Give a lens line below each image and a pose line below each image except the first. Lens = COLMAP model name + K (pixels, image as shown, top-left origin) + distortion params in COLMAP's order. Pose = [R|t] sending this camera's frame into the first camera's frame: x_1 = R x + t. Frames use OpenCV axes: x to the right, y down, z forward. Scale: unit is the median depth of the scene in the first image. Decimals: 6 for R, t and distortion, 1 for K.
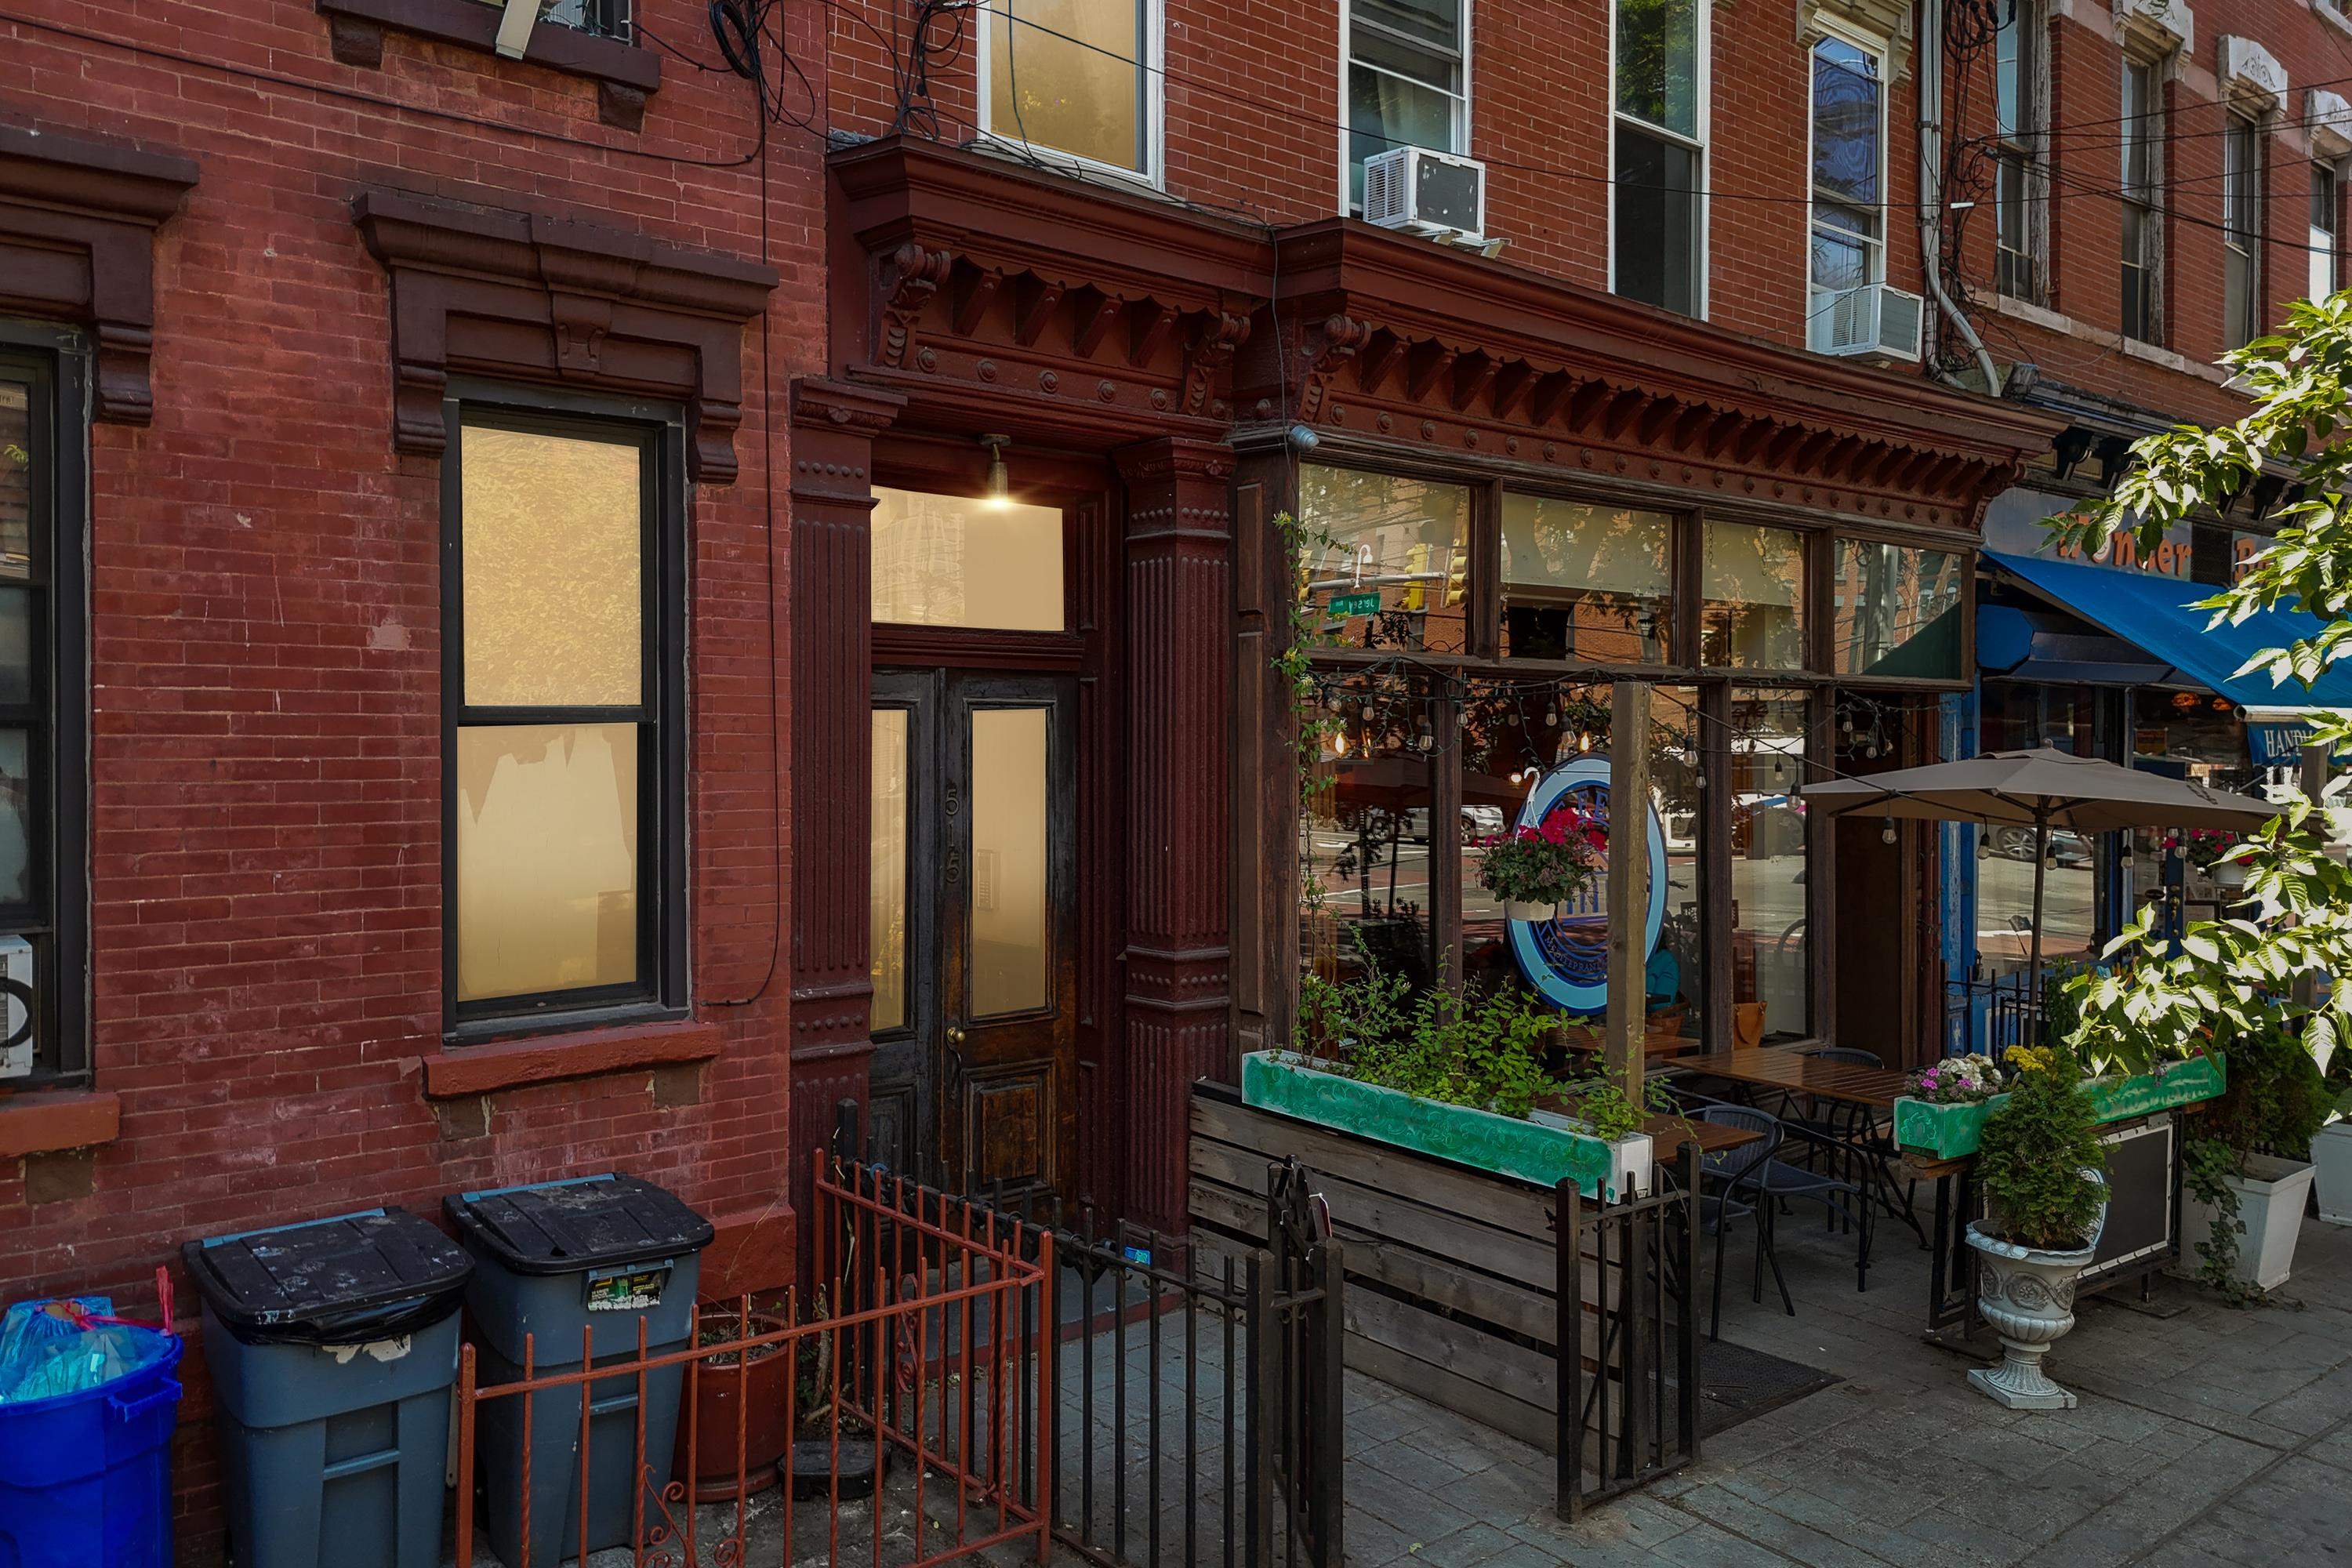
lens RADIAL K [[1750.7, 0, 1176.0], [0, 1750.7, 784.0], [0, 0, 1]] dist [0.045333, -0.003376]
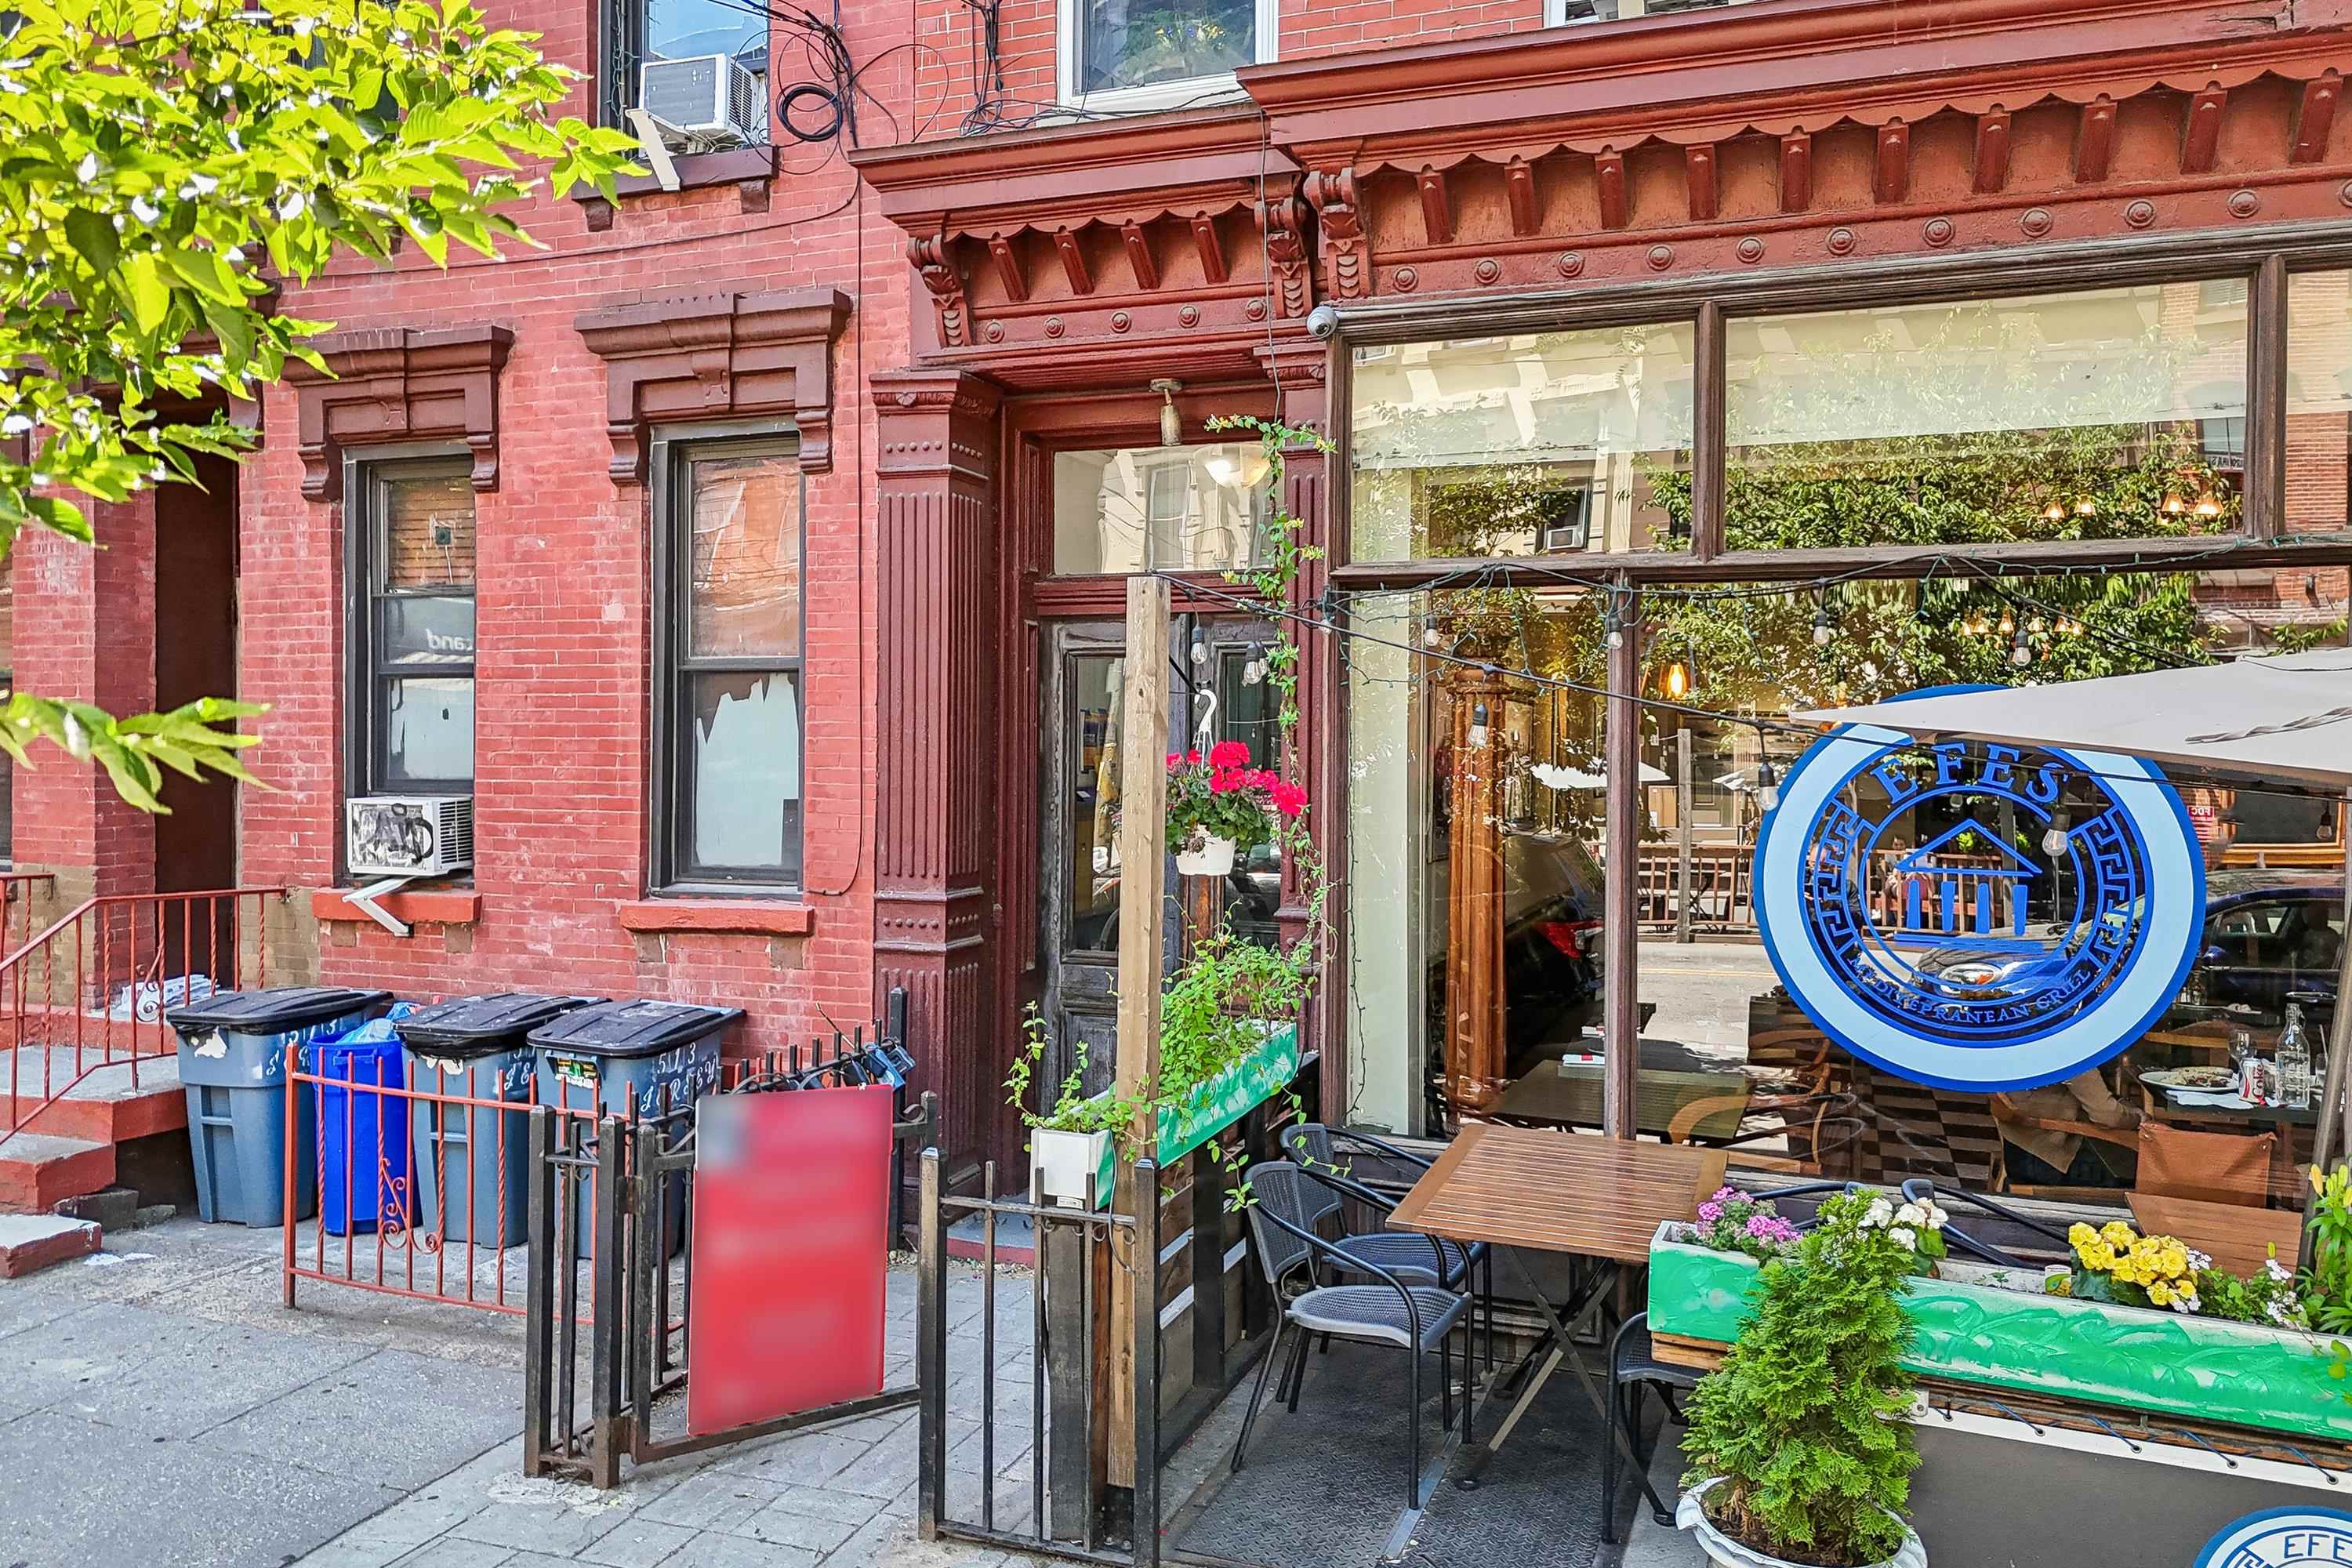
lens RADIAL K [[1737.2, 0, 1167.1], [0, 1737.2, 784.4], [0, 0, 1]] dist [0.083292, -0.088959]
pose [[0.490785, 0.020670, -0.871035, 1.029956], [-0.026269, 0.999615, 0.008920, 0.034381], [0.870885, 0.018504, 0.491139, 0.669530]]
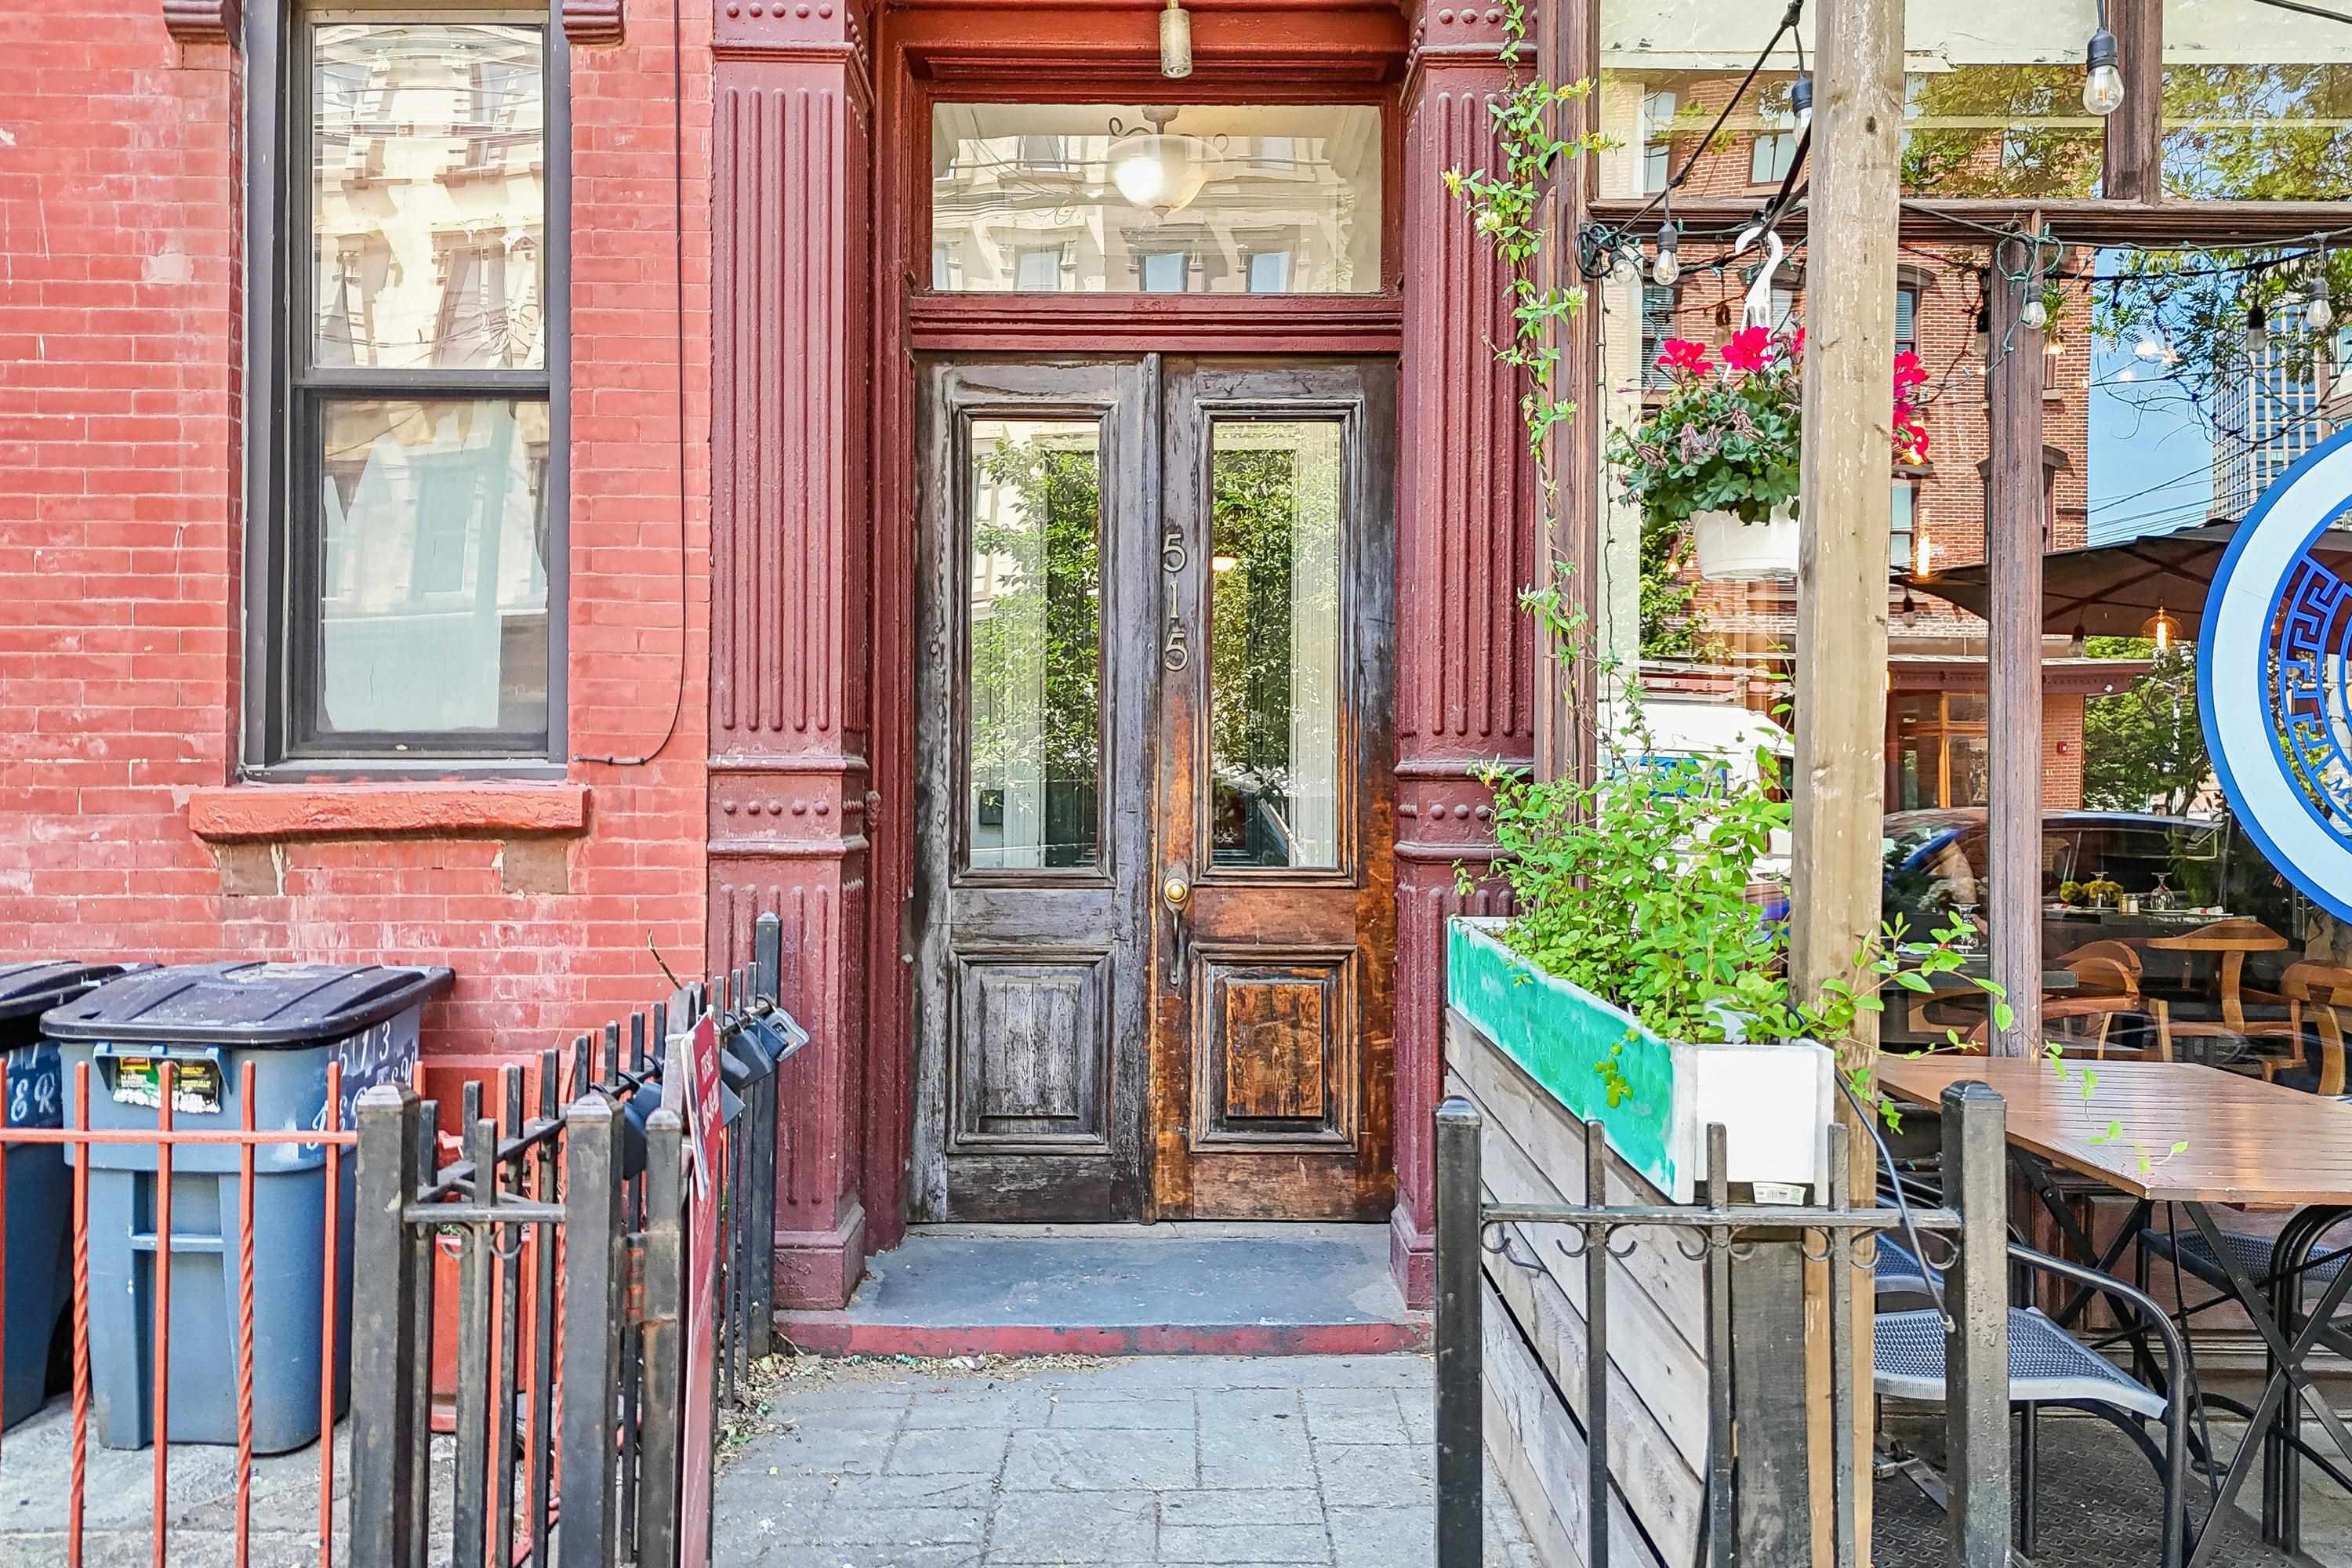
lens RADIAL K [[1735.6, 0, 1170.9], [0, 1735.6, 796.0], [0, 0, 1]] dist [0.069634, -0.050616]
pose [[0.768000, -0.000540, -0.640450, 0.425964], [-0.016356, 0.999657, -0.020455, 0.165993], [0.640241, 0.026185, 0.767728, 0.656675]]
